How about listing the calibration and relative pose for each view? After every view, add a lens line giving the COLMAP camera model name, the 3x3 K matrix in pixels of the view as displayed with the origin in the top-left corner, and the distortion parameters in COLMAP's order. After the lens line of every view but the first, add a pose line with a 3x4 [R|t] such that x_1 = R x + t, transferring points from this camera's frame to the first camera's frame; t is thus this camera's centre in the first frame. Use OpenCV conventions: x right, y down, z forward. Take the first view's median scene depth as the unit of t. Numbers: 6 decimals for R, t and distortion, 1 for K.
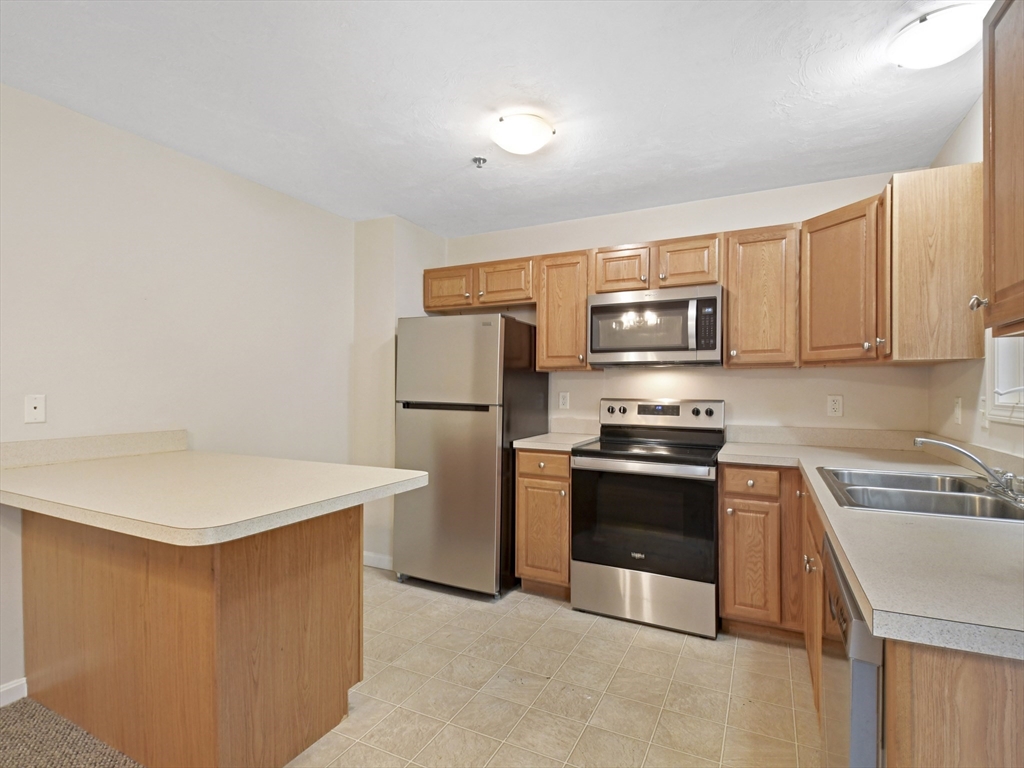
lens RADIAL K [[509.7, 0, 514.2], [0, 509.7, 388.6], [0, 0, 1]] dist [-0.020527, -0.005275]
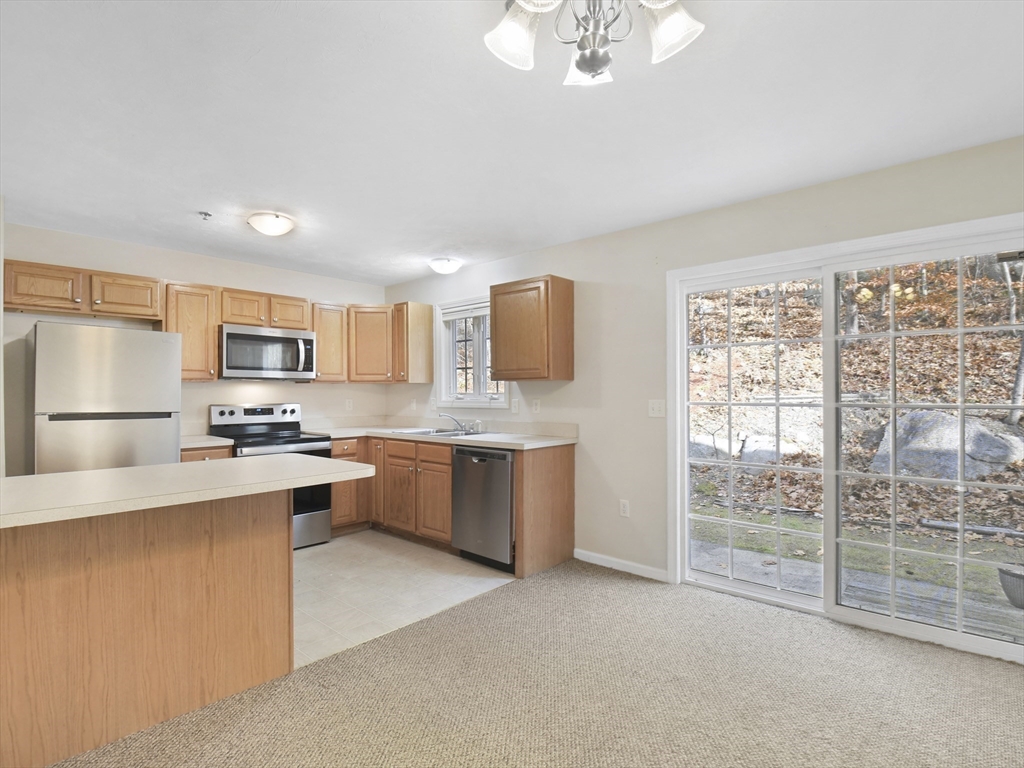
lens RADIAL K [[509.7, 0, 515.4], [0, 509.7, 392.3], [0, 0, 1]] dist [-0.020527, -0.005275]
pose [[0.260652, -0.004824, 0.965421, -1.020135], [0.001560, 0.999988, 0.004575, -0.018185], [-0.965431, 0.000314, 0.260657, -0.051279]]
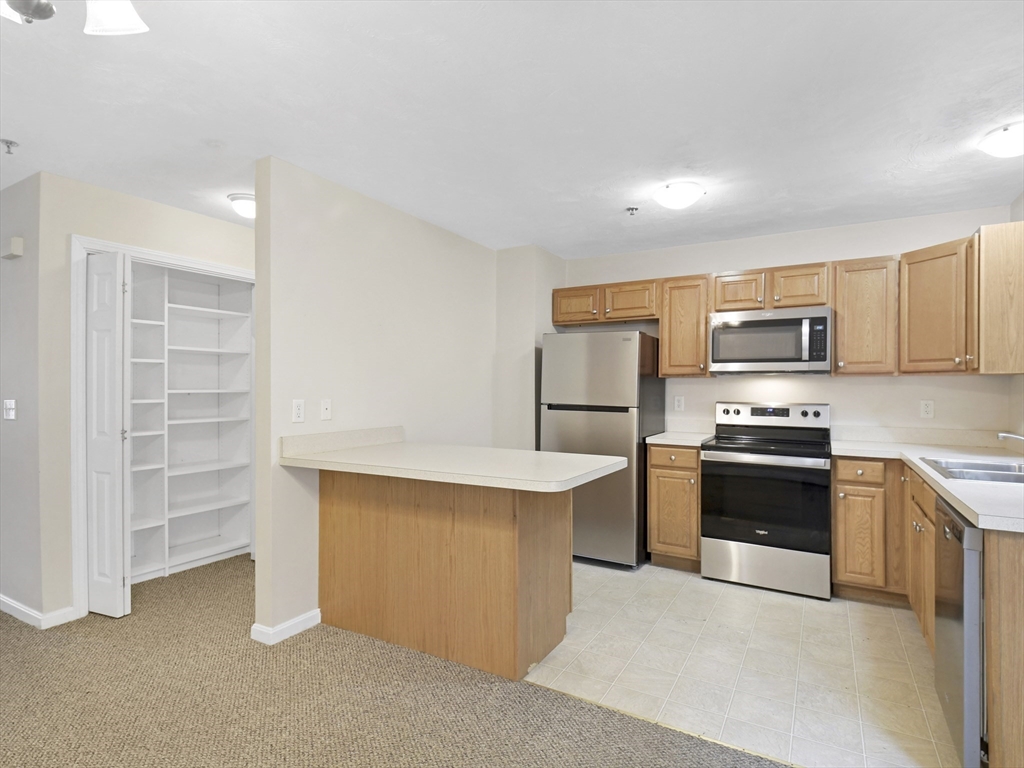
lens RADIAL K [[550.9, 0, 505.9], [0, 550.9, 385.3], [0, 0, 1]] dist [-0.020184, -0.014999]
pose [[0.997676, 0.000642, -0.068139, -0.270037], [-0.001047, 0.999982, -0.005901, -0.011823], [0.068134, 0.005959, 0.997658, -0.334605]]
